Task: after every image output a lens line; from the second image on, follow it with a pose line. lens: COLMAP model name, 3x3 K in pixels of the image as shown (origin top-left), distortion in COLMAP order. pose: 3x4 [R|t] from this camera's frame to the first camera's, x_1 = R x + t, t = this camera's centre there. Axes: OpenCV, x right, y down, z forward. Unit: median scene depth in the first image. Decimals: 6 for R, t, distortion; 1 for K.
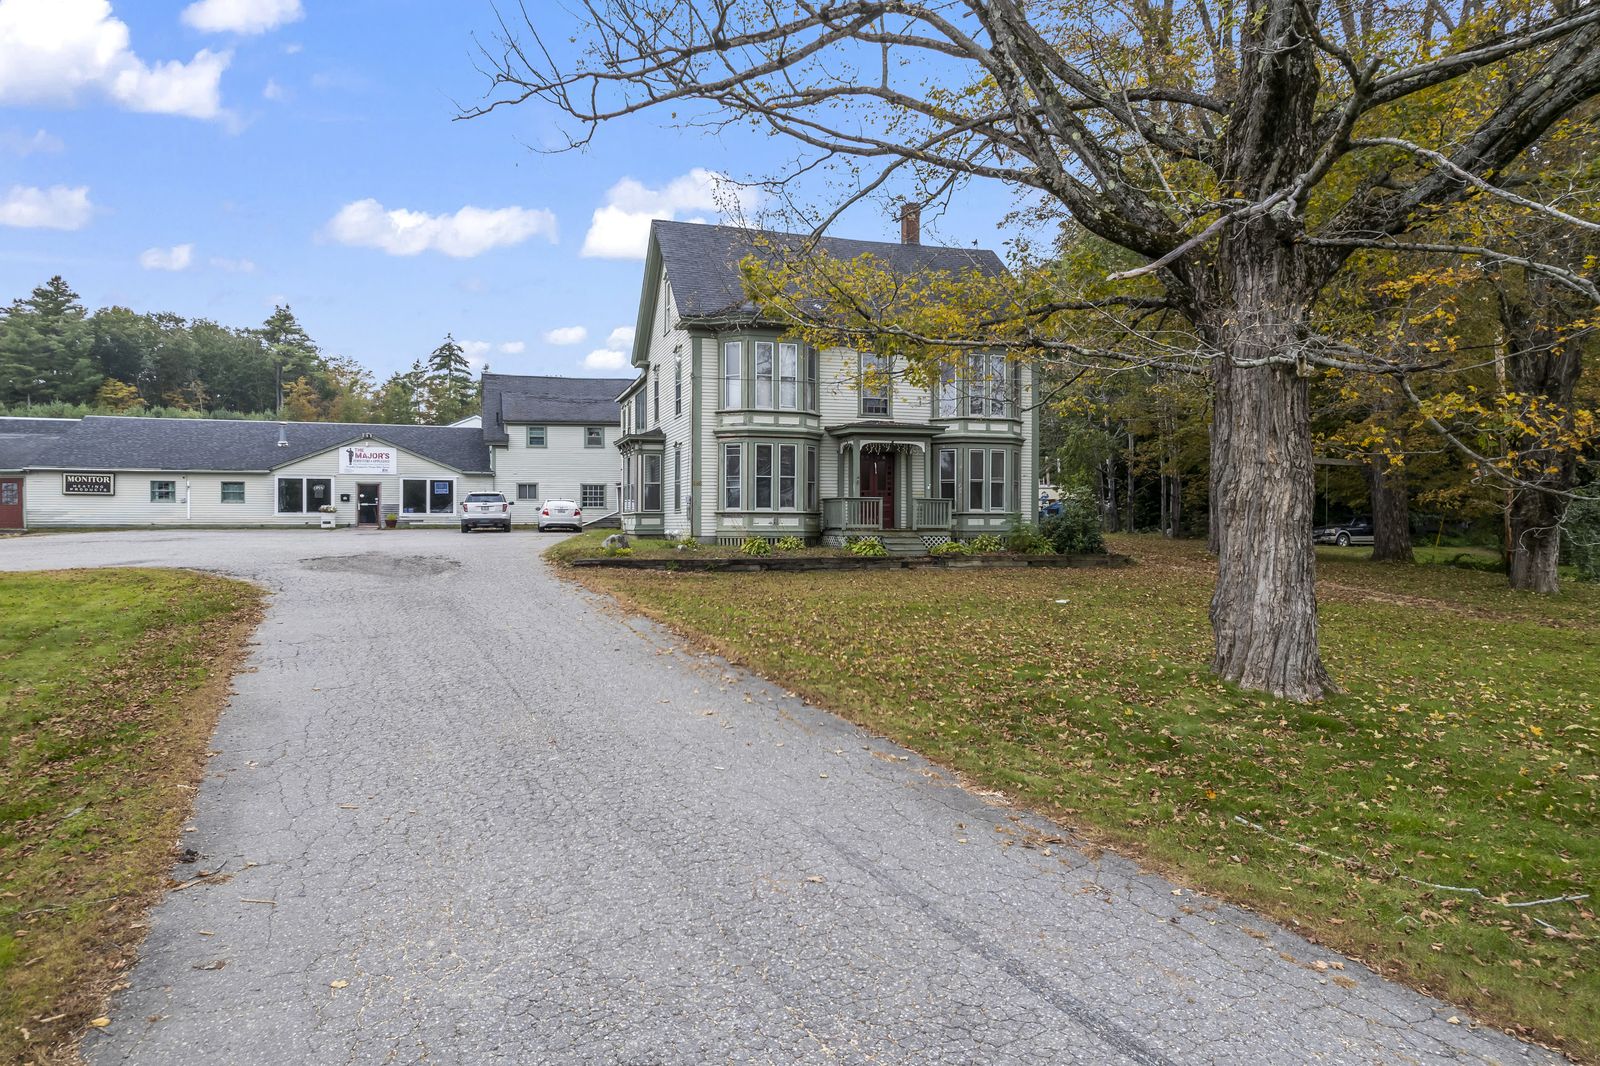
lens RADIAL K [[1041.1, 0, 805.2], [0, 1041.1, 530.5], [0, 0, 1]] dist [-0.052770, 0.063200]
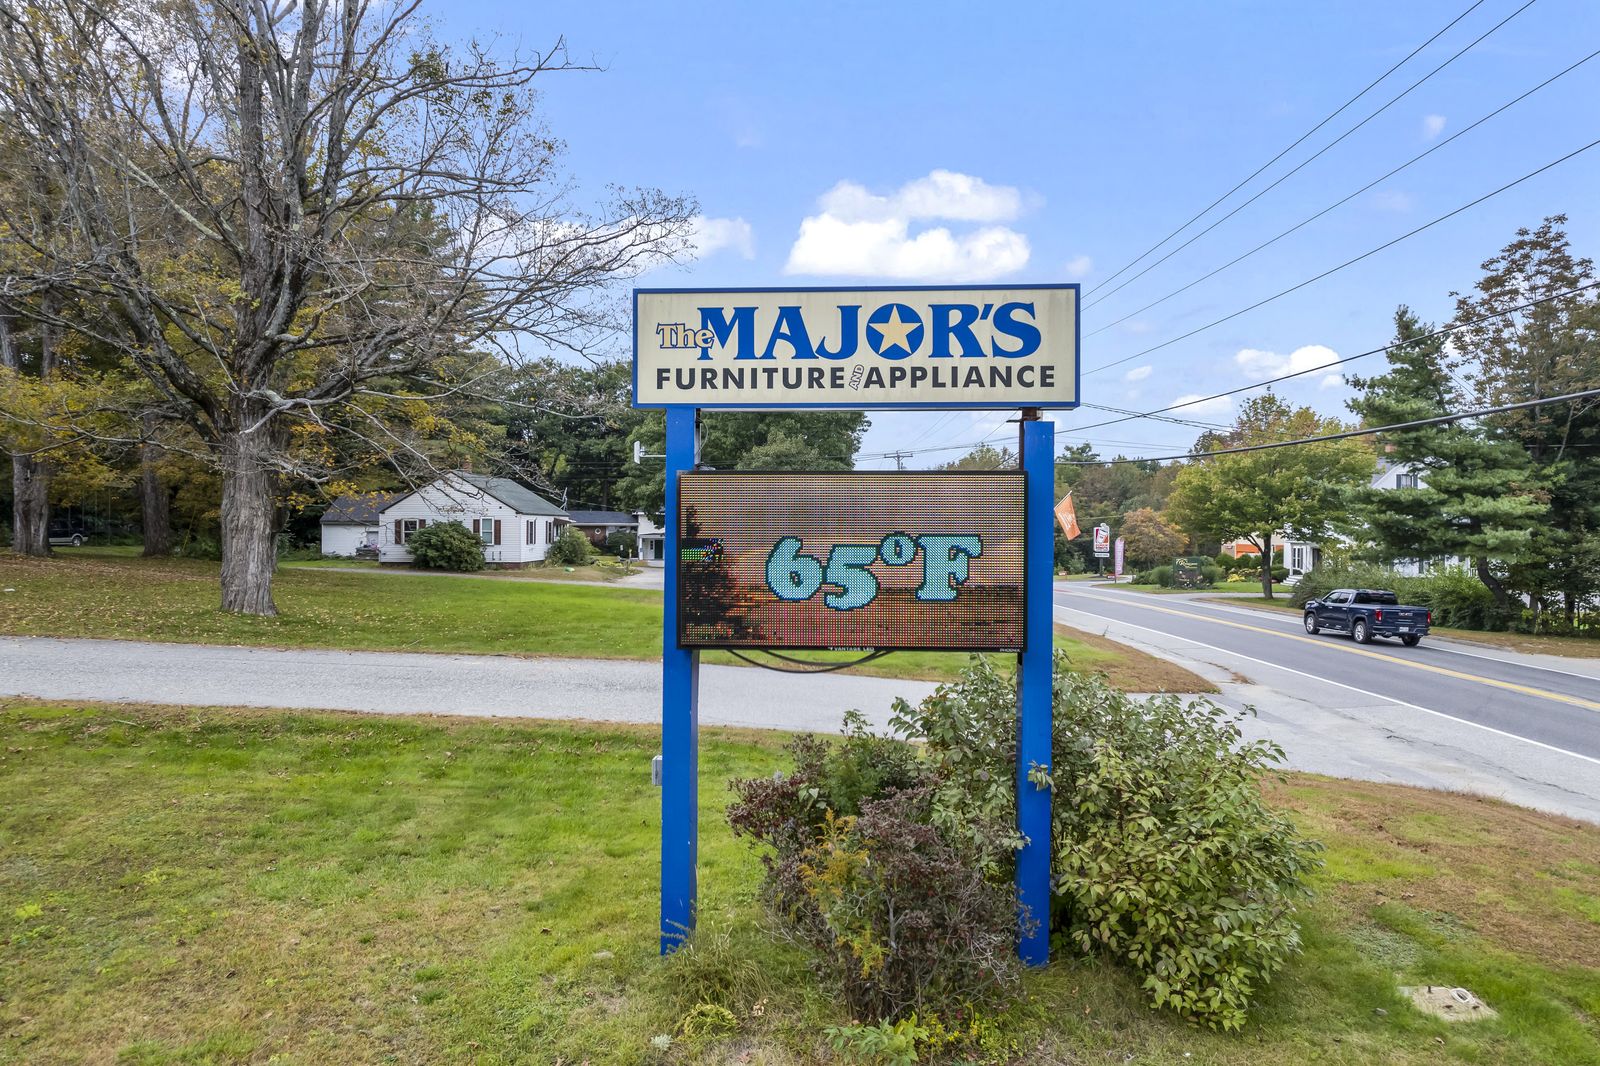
lens RADIAL K [[1041.1, 0, 798.7], [0, 1041.1, 526.1], [0, 0, 1]] dist [-0.052770, 0.063200]
pose [[0.337094, 0.000000, 0.941471, -0.458169], [0.002121, 0.999997, -0.000759, -0.009132], [-0.941469, 0.002252, 0.337093, -0.303561]]
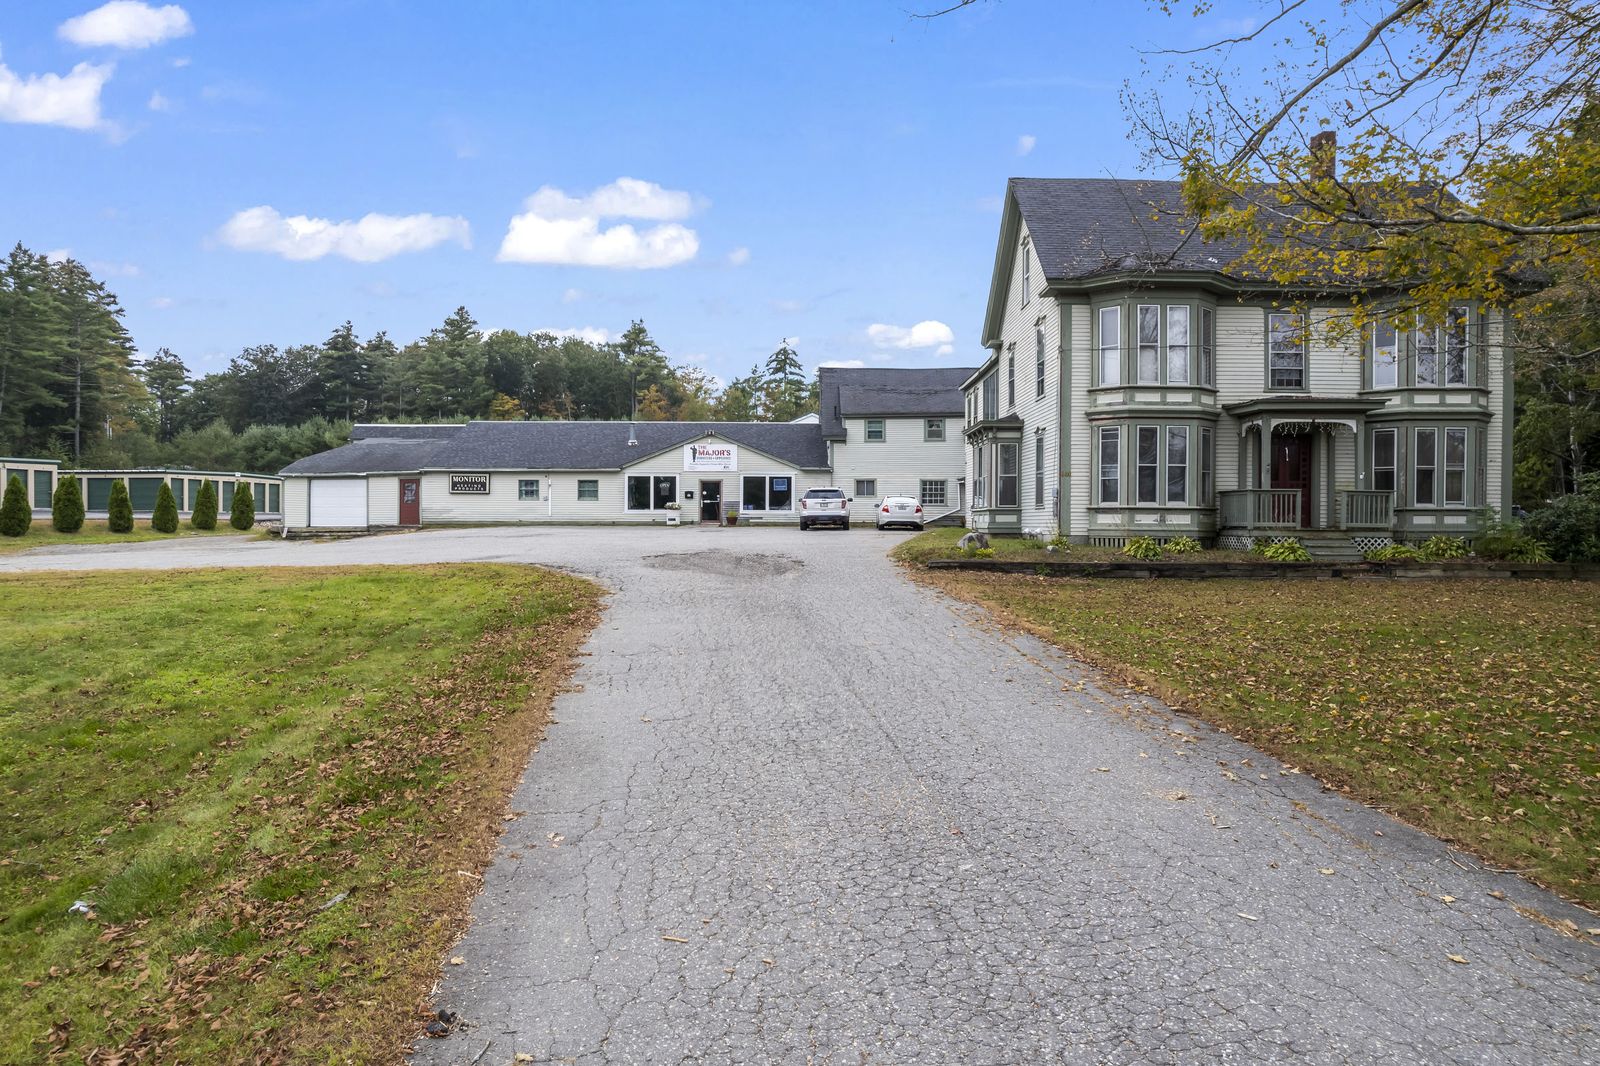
lens RADIAL K [[1041.1, 0, 795.9], [0, 1041.1, 534.2], [0, 0, 1]] dist [-0.052770, 0.063200]
pose [[0.949787, 0.006621, -0.312828, -0.041491], [-0.005530, 0.999975, 0.004373, 0.001822], [0.312849, -0.002423, 0.949800, 0.100237]]
